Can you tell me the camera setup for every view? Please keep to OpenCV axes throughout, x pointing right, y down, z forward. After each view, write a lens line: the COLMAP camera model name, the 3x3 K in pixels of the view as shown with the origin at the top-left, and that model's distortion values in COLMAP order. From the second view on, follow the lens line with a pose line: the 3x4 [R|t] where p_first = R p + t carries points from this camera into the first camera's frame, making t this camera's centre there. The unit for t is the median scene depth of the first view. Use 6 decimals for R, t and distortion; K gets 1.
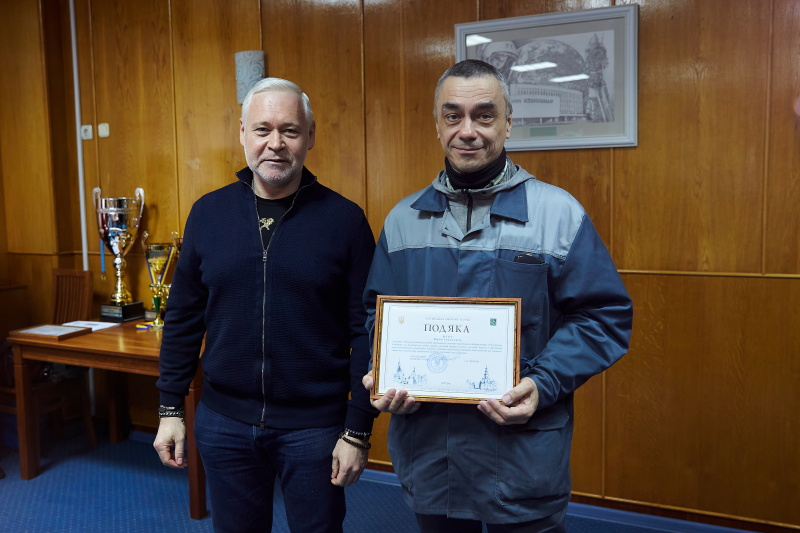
lens RADIAL K [[738.7, 0, 386.2], [0, 738.7, 268.5], [0, 0, 1]] dist [-0.016260, 0.000000]
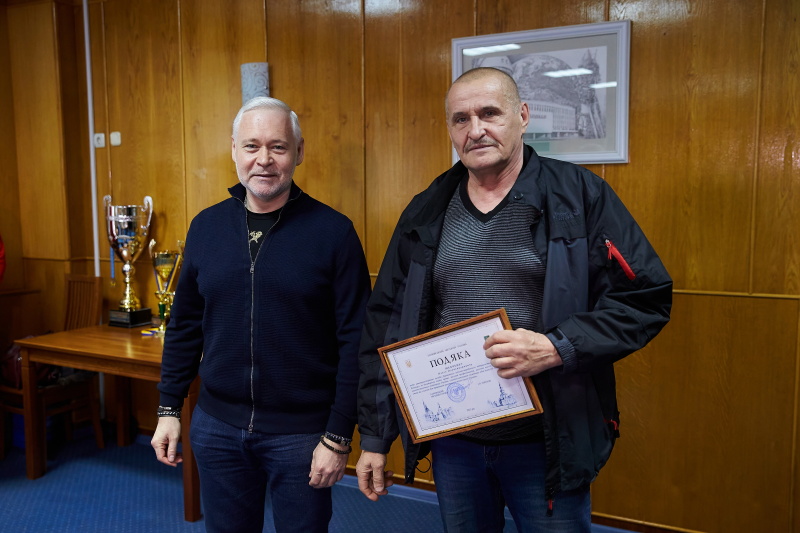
lens RADIAL K [[786.1, 0, 396.0], [0, 786.1, 278.6], [0, 0, 1]] dist [0.011763, 0.000000]
pose [[0.998256, 0.017314, -0.056437, 0.077915], [-0.017040, 0.999841, 0.005326, -0.008405], [0.056520, -0.004355, 0.998392, -0.072455]]
